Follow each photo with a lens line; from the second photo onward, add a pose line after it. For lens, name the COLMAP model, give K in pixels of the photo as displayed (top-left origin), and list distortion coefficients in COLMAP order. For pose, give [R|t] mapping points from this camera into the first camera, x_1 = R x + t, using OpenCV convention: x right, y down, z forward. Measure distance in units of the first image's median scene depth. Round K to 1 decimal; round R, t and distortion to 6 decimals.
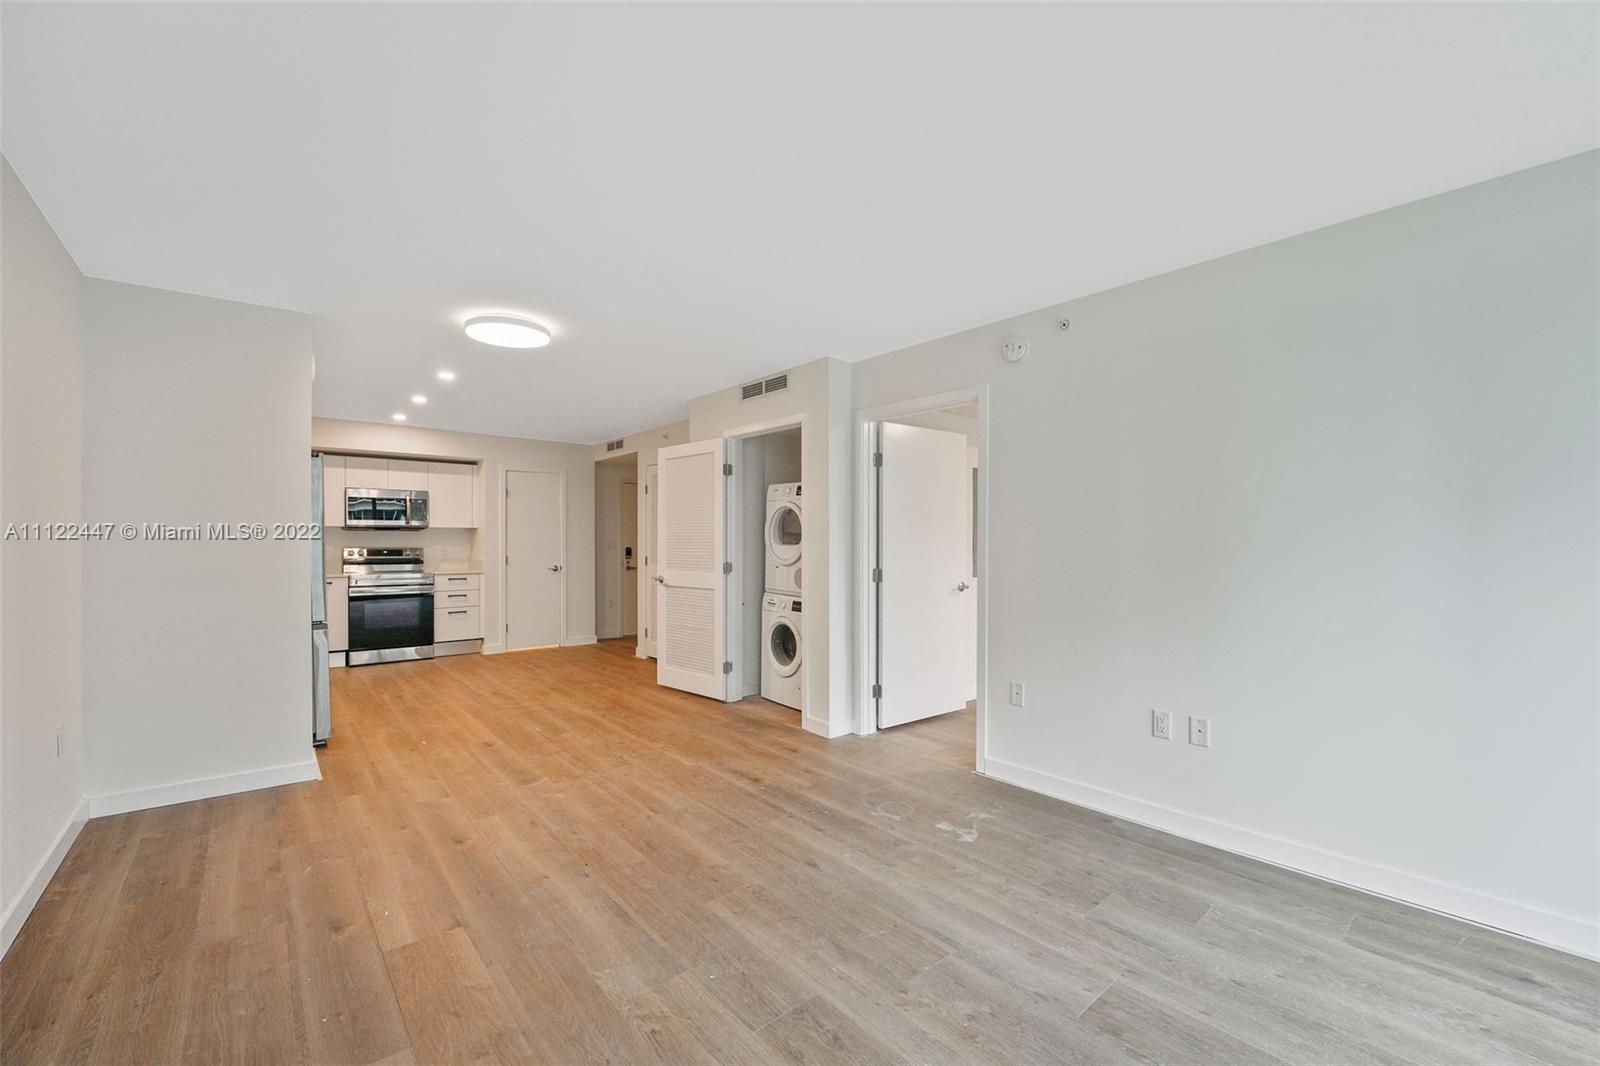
lens RADIAL K [[643.2, 0, 805.0], [0, 643.2, 544.2], [0, 0, 1]] dist [-0.029857, 0.000119]
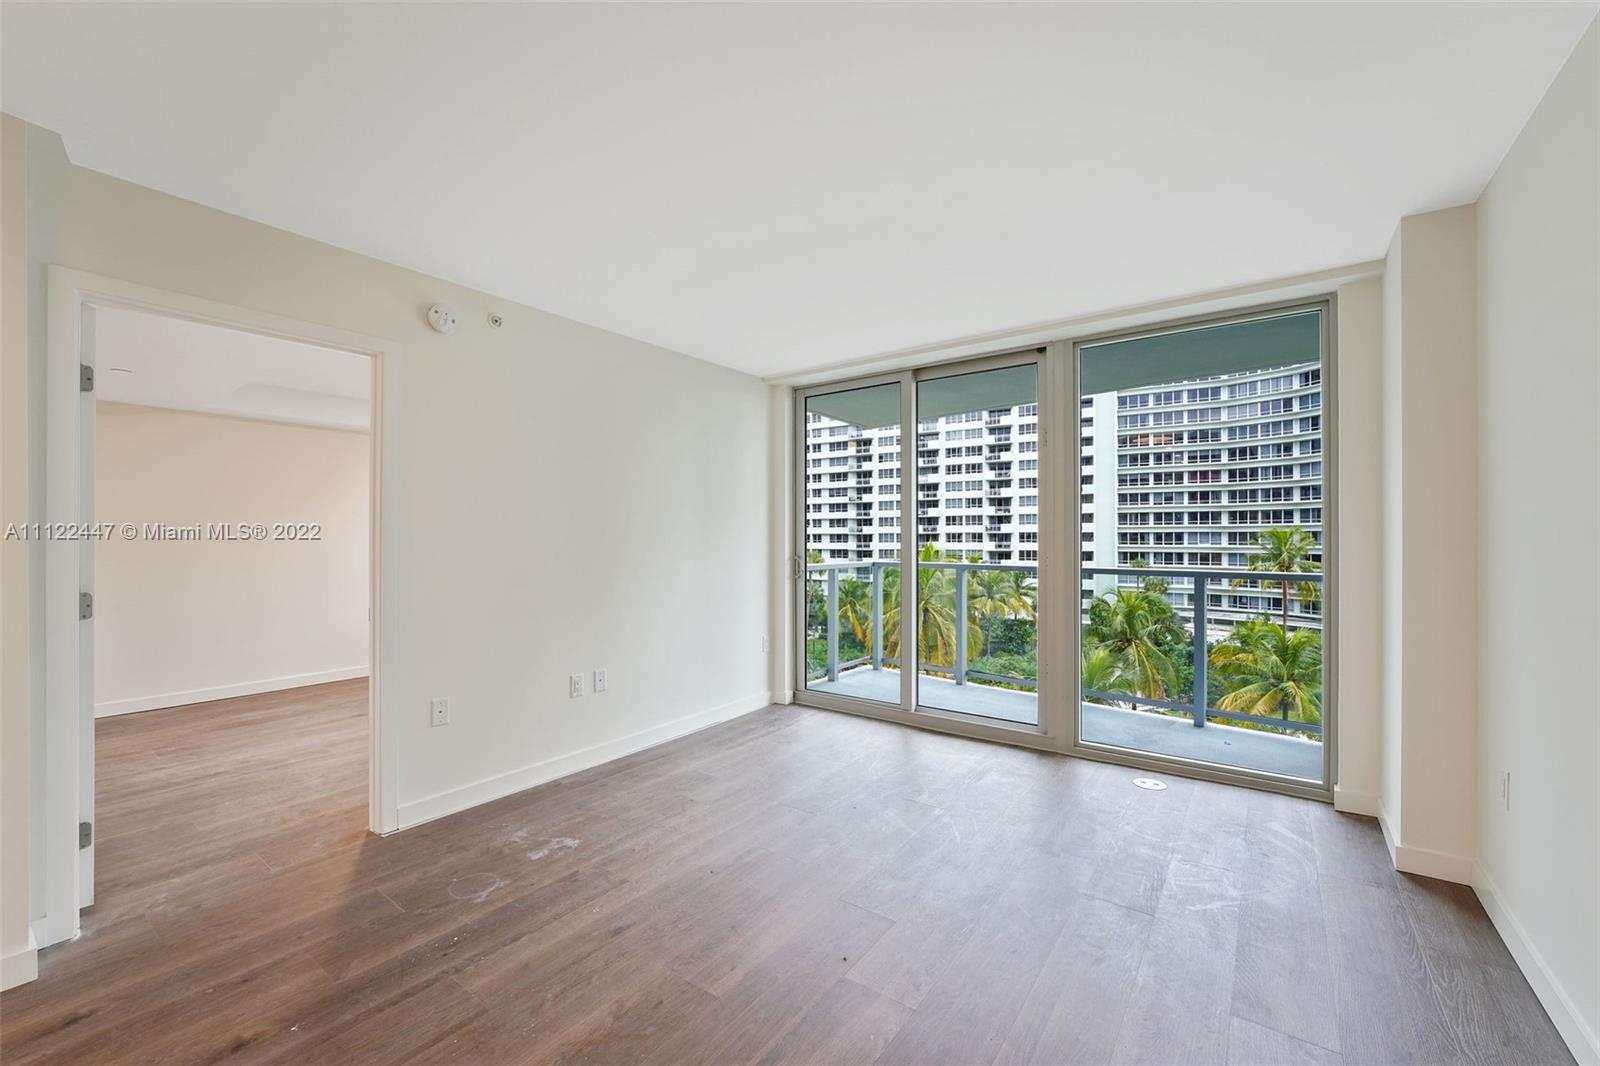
lens RADIAL K [[642.5, 0, 800.9], [0, 642.5, 536.7], [0, 0, 1]] dist [-0.012537, 0.000116]
pose [[-0.221271, 0.002000, 0.975210, -0.409497], [0.007605, 0.999971, -0.000325, -0.001274], [-0.975183, 0.007344, -0.221280, 0.461072]]
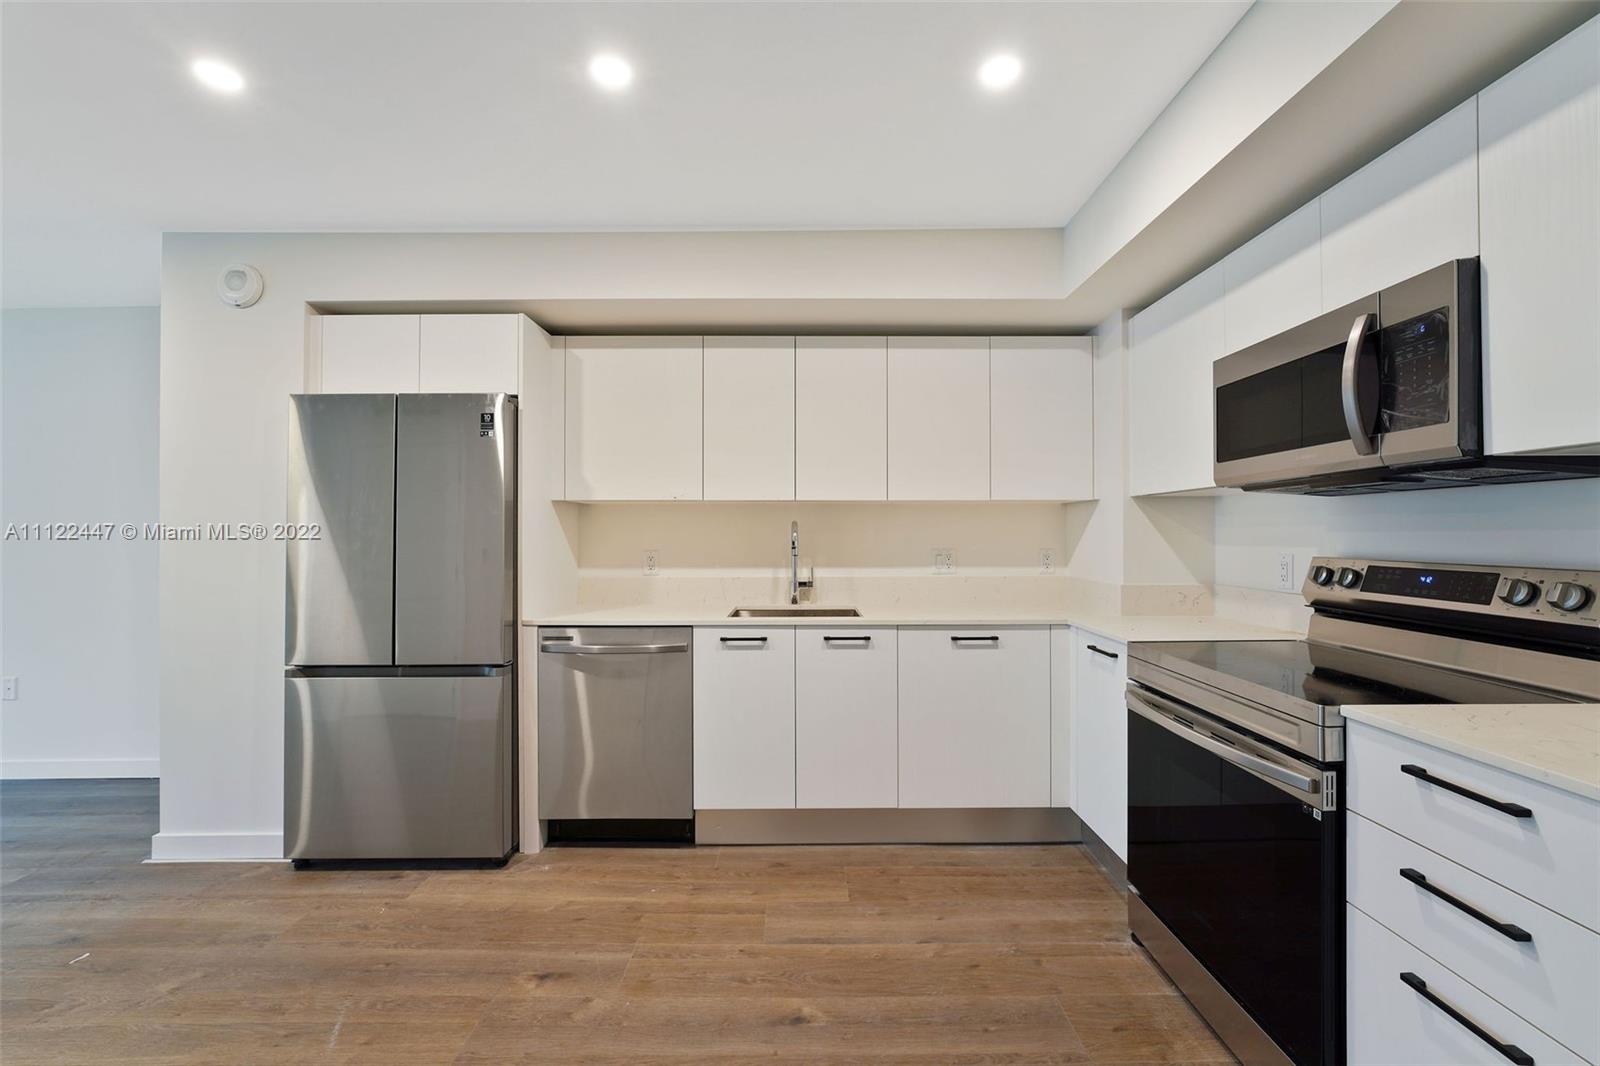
lens RADIAL K [[645.3, 0, 803.3], [0, 645.3, 531.1], [0, 0, 1]] dist [-0.013020, 0.000493]
pose [[-0.650494, 0.000851, -0.759511, -0.454456], [0.001648, 0.999999, -0.000291, -0.007274], [0.759510, -0.001441, -0.650495, 1.324261]]
